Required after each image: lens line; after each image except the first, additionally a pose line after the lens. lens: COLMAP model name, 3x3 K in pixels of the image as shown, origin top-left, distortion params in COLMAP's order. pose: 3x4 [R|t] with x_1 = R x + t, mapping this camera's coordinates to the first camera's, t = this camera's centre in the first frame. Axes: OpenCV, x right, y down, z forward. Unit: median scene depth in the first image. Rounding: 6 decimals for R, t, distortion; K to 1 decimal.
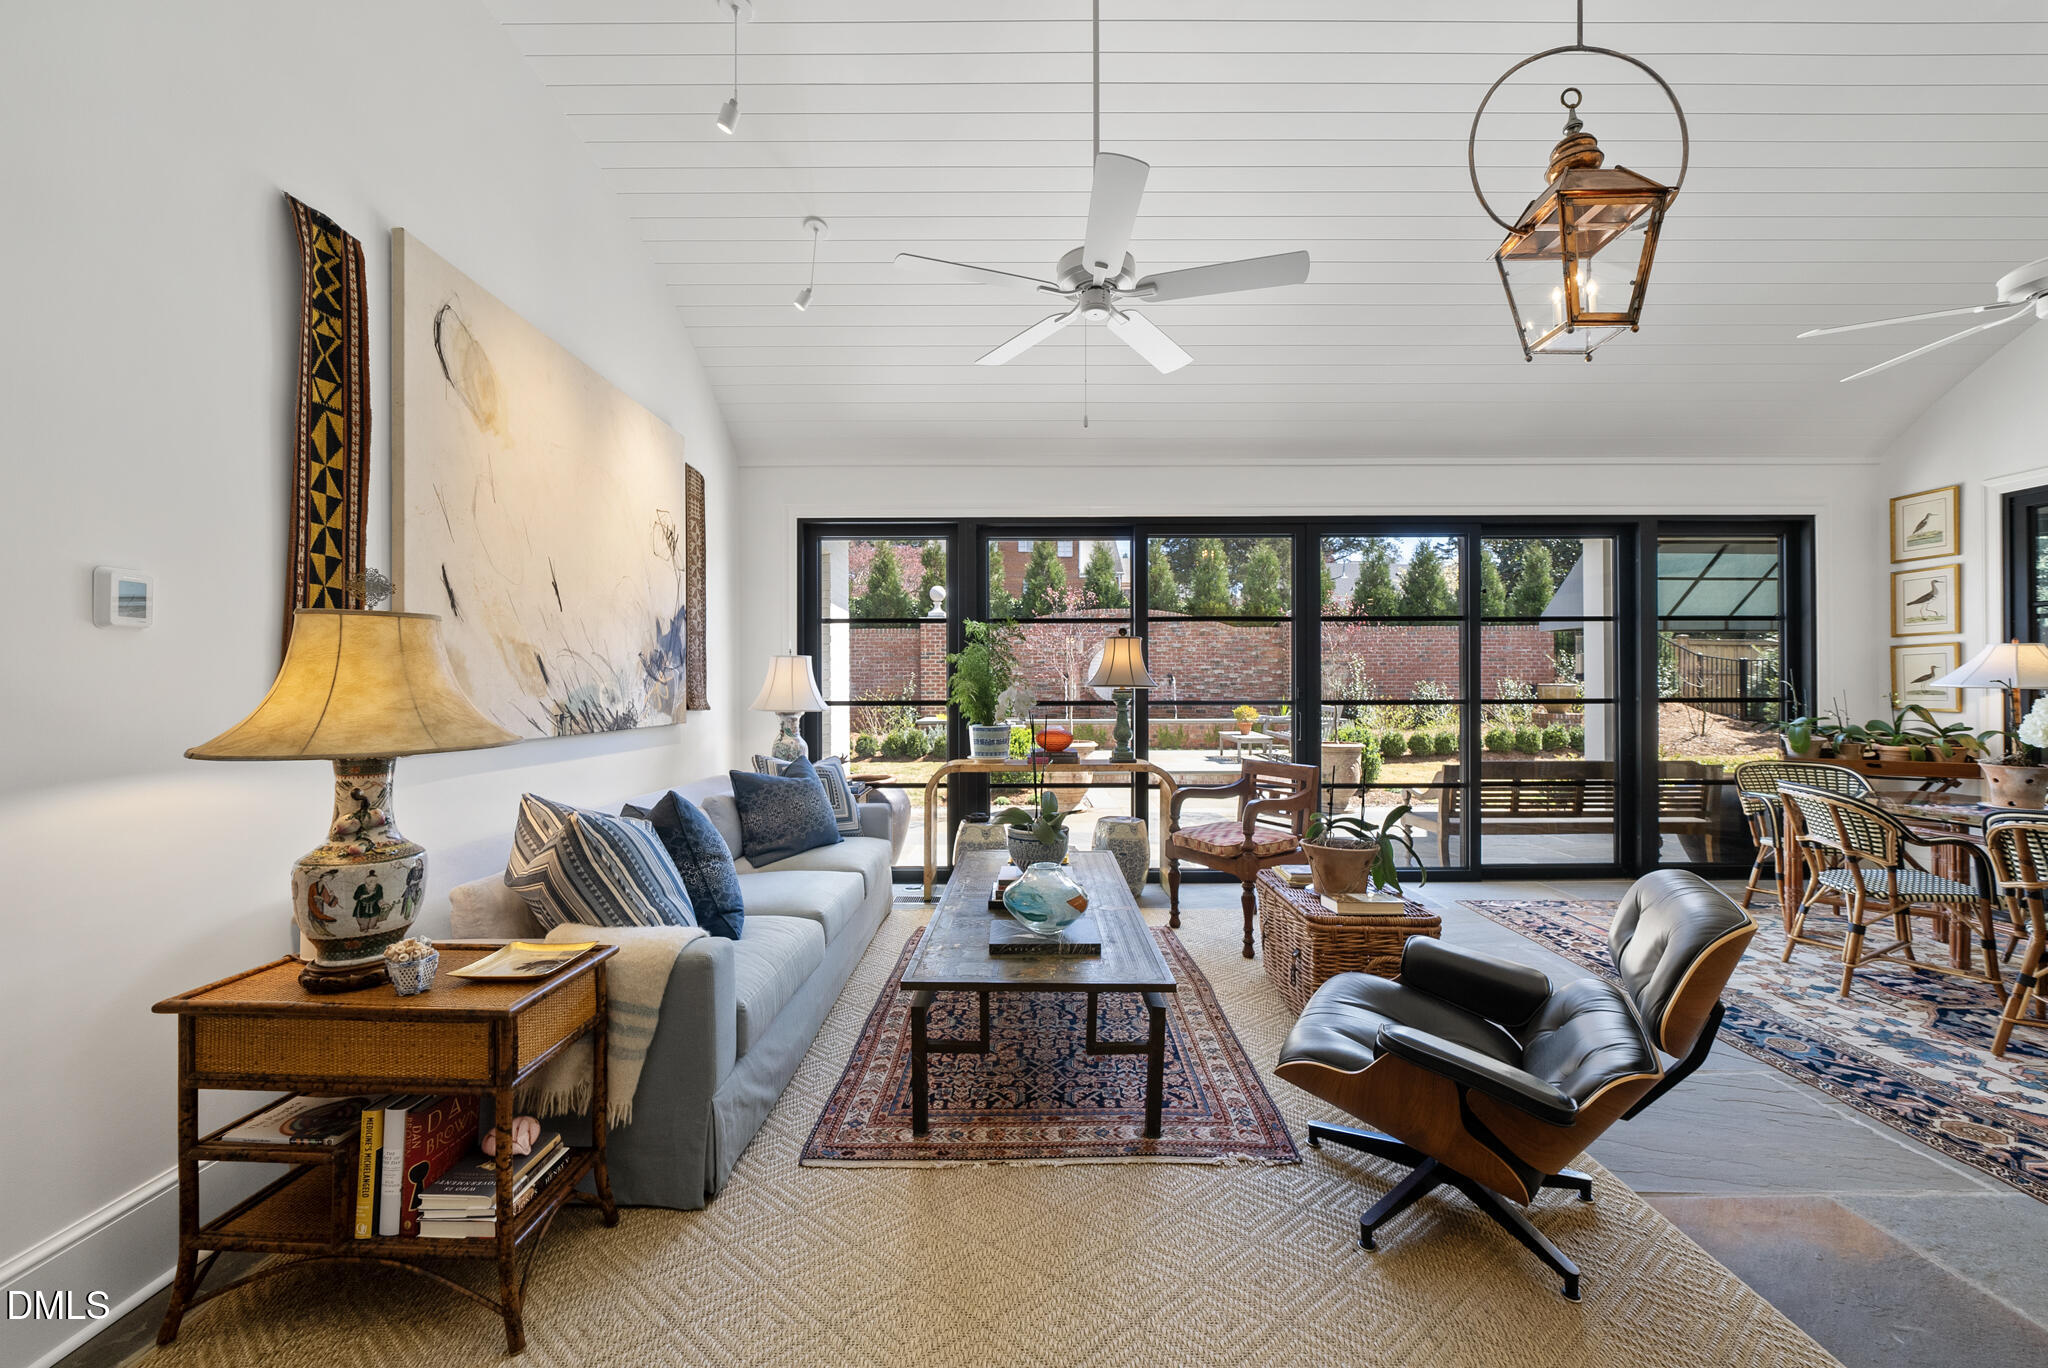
lens RADIAL K [[750.0, 0, 1025.9], [0, 750.0, 689.1], [0, 0, 1]] dist [-0.006100, 0.000755]
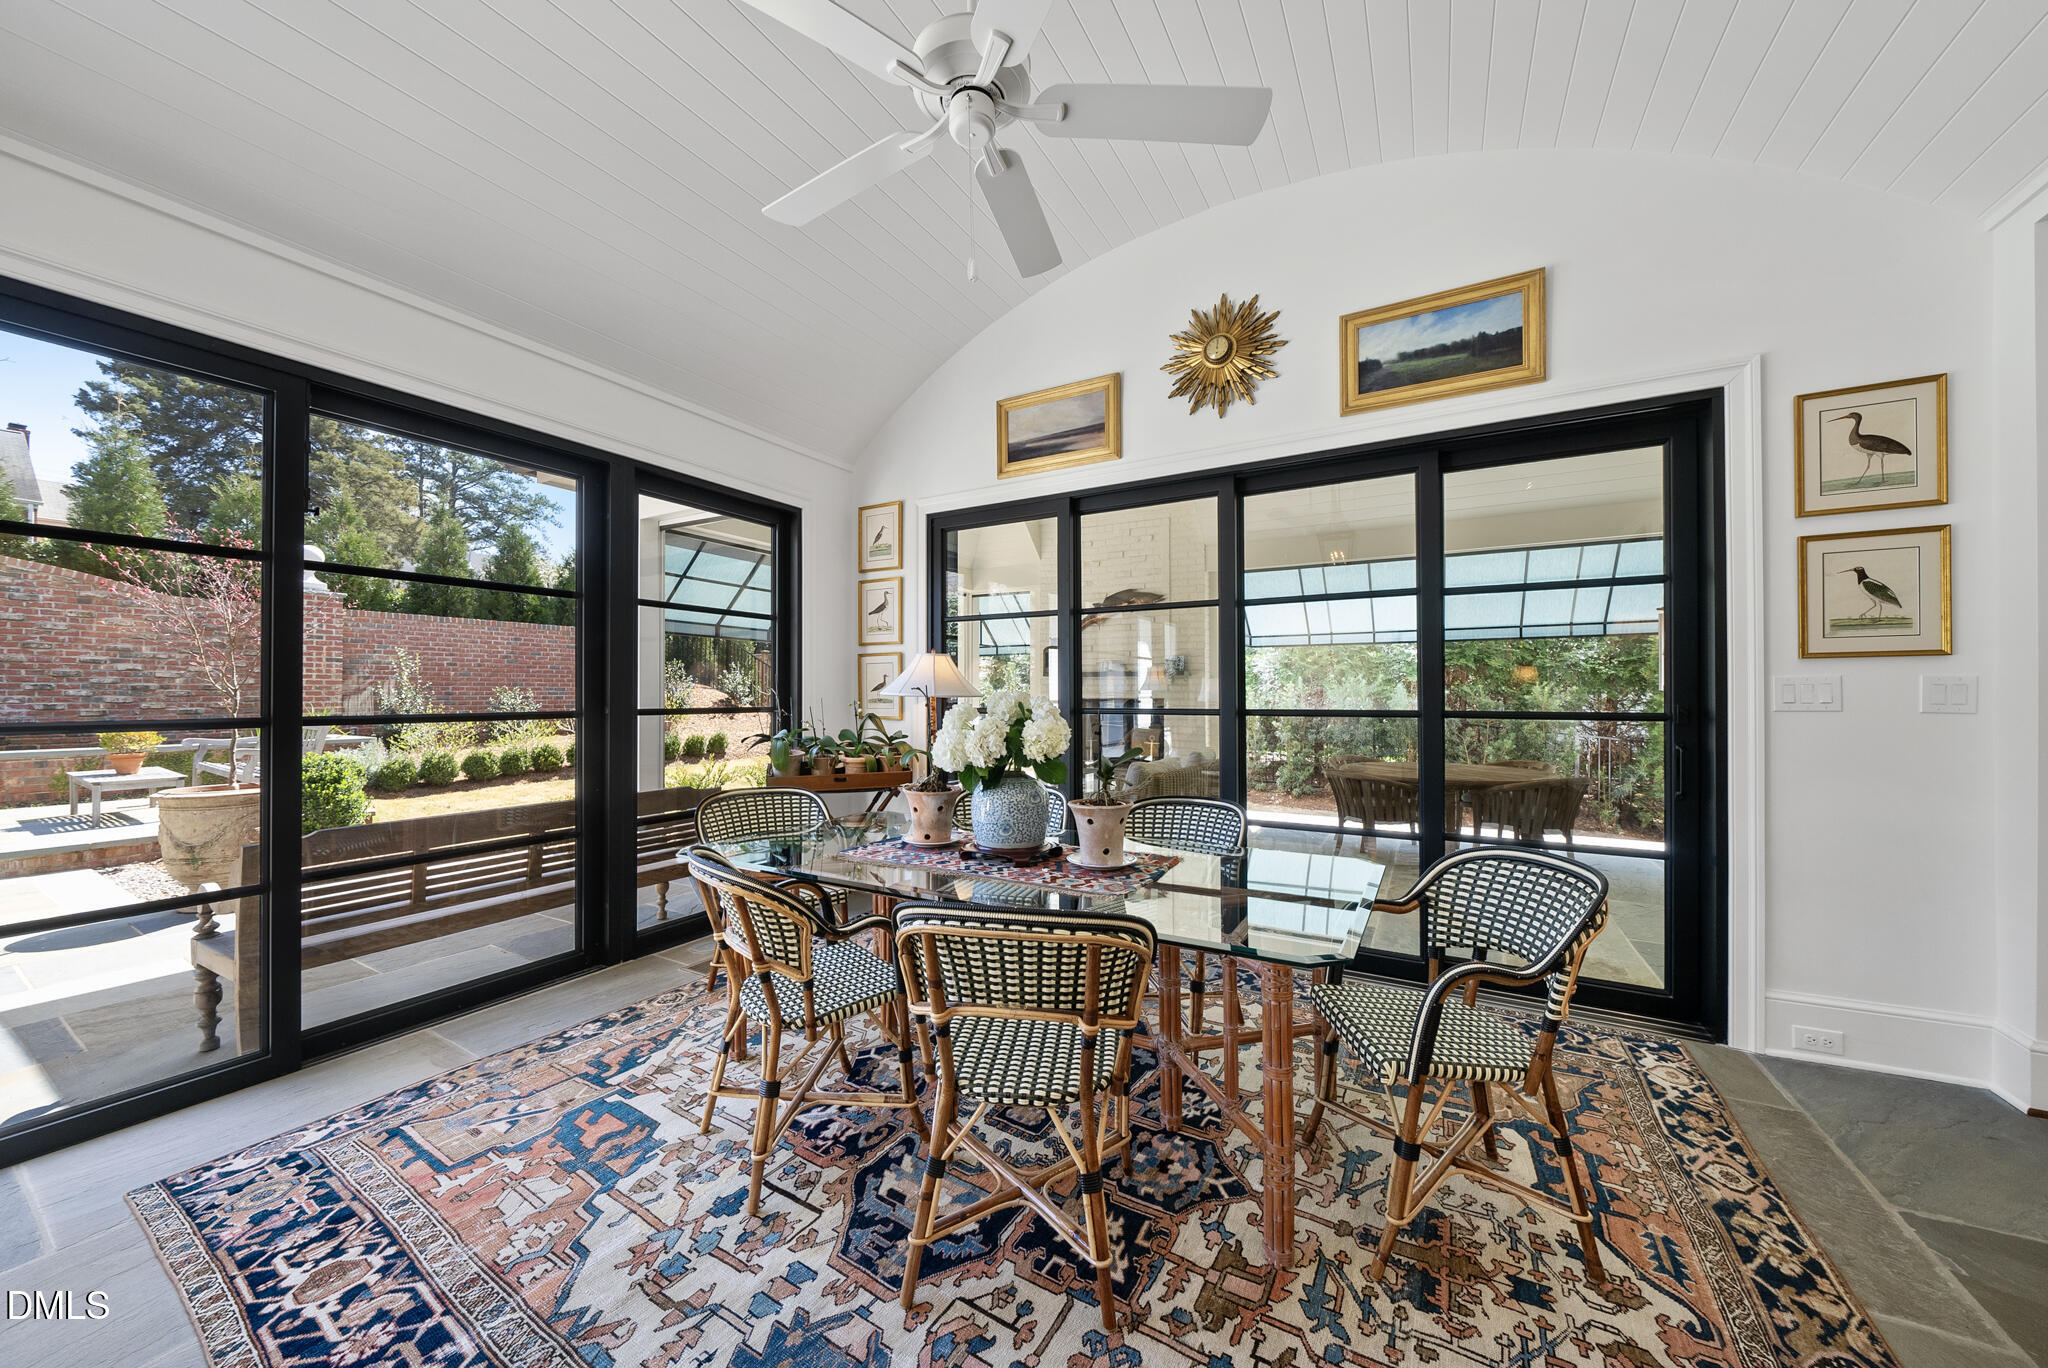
lens RADIAL K [[708.9, 0, 1023.2], [0, 708.9, 685.3], [0, 0, 1]] dist [-0.007994, 0.000717]
pose [[0.501345, 0.014210, 0.865131, 0.529681], [-0.001203, 0.999876, -0.015726, -0.001665], [-0.865247, 0.006843, 0.501300, 0.390078]]
